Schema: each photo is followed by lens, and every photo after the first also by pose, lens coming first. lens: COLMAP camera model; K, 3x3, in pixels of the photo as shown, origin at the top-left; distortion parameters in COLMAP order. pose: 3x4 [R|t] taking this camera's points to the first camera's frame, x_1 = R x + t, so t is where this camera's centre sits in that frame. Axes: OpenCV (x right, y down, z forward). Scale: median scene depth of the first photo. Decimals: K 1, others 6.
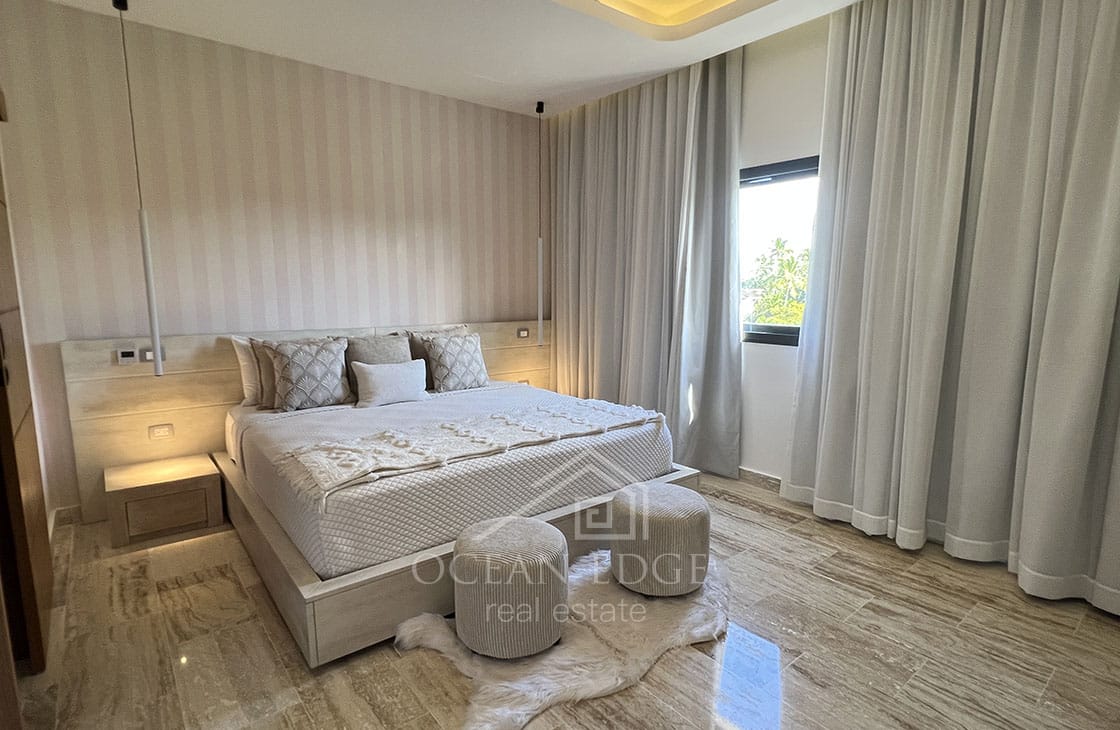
lens RADIAL K [[565.4, 0, 564.9], [0, 565.4, 368.8], [0, 0, 1]] dist [0.000149, 0.000831]
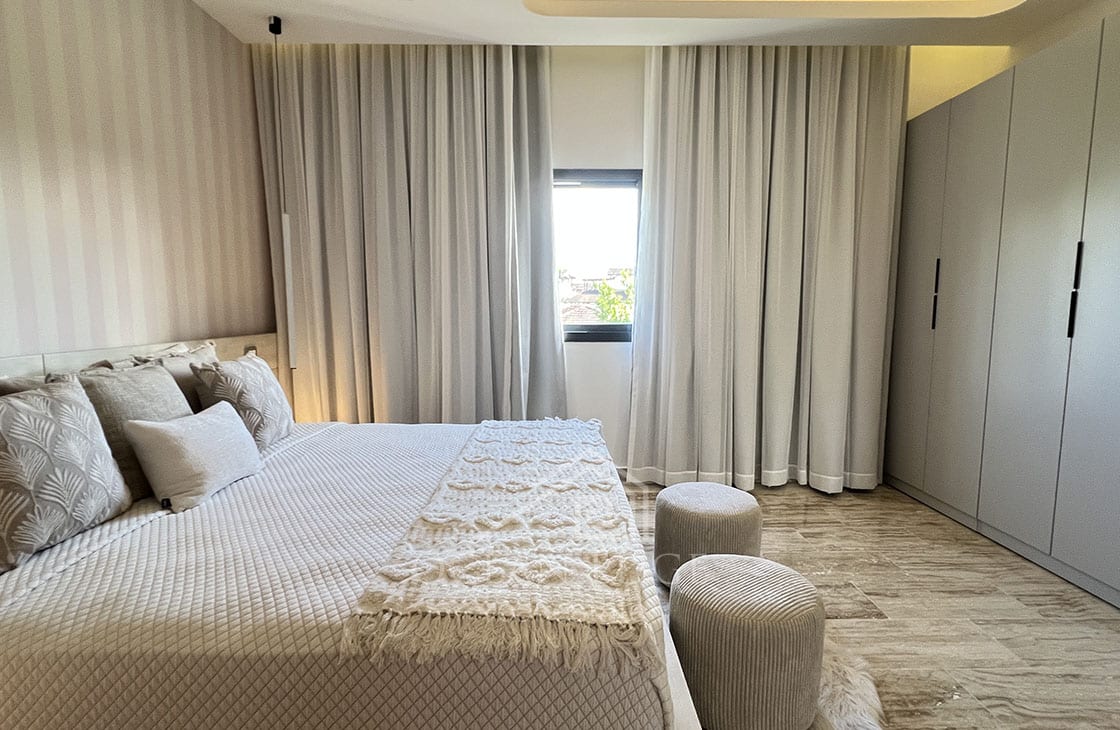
lens RADIAL K [[565.4, 0, 558.1], [0, 565.4, 366.0], [0, 0, 1]] dist [0.000149, 0.000831]
pose [[0.619110, -0.083342, 0.780869, -0.500981], [0.111478, 0.993610, 0.017663, -0.025646], [-0.777351, 0.076114, 0.624445, 0.407920]]
